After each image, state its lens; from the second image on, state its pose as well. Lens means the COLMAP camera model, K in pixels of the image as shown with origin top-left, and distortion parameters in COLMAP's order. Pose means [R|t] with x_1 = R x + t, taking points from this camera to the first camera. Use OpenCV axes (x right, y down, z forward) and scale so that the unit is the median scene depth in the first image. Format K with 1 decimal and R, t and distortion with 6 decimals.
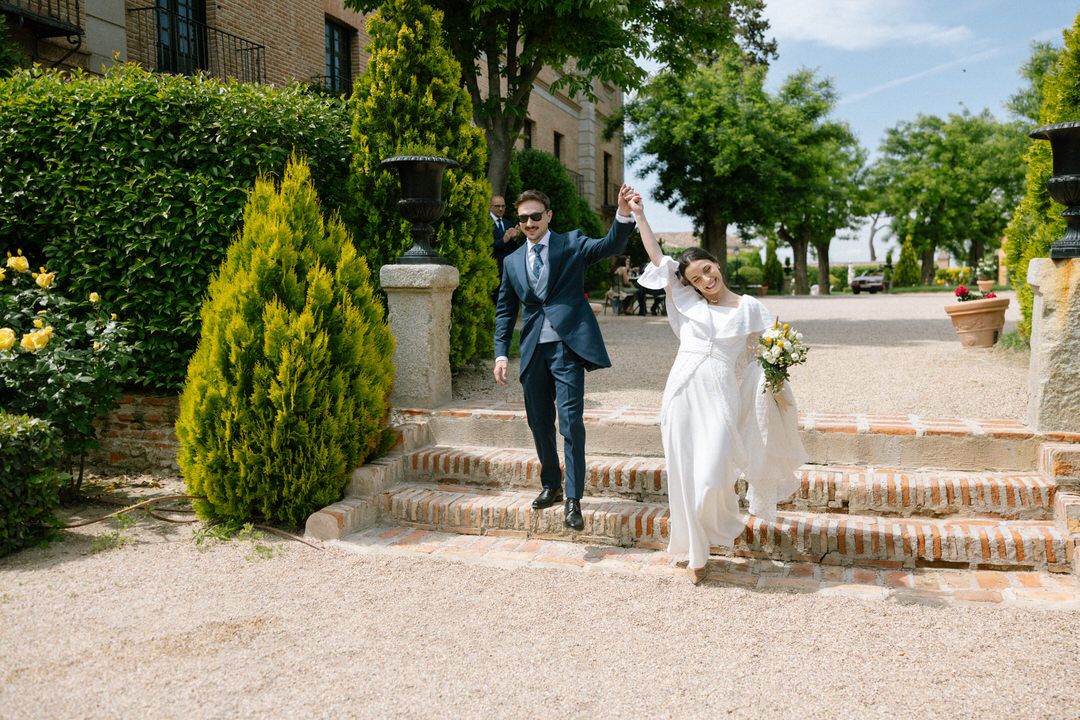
lens RADIAL K [[901.0, 0, 540.0], [0, 901.0, 360.0], [0, 0, 1]] dist [-0.002465, -0.000073]
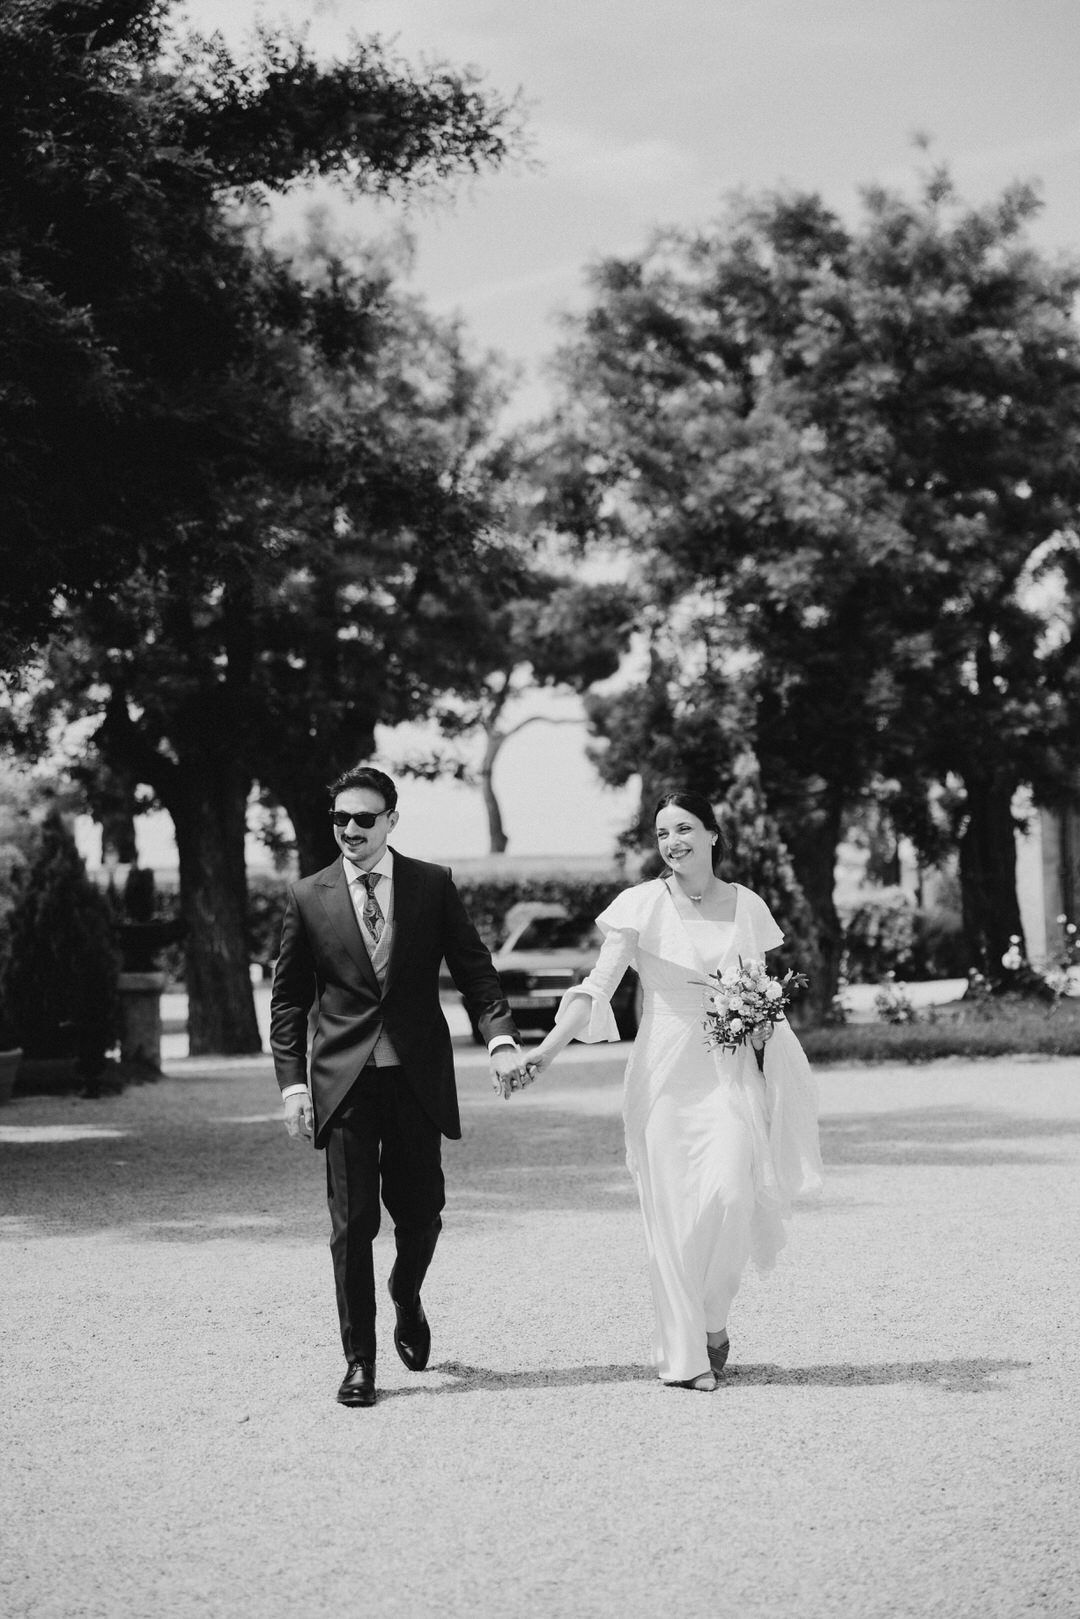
lens RADIAL K [[2793.5, 0, 540.0], [0, 2793.5, 809.5], [0, 0, 1]] dist [0.014180, 0.039742]
pose [[0.923837, -0.001577, 0.382784, 0.117530], [0.045849, 0.993248, -0.106565, -0.055940], [-0.380031, 0.115999, 0.917671, 0.400028]]
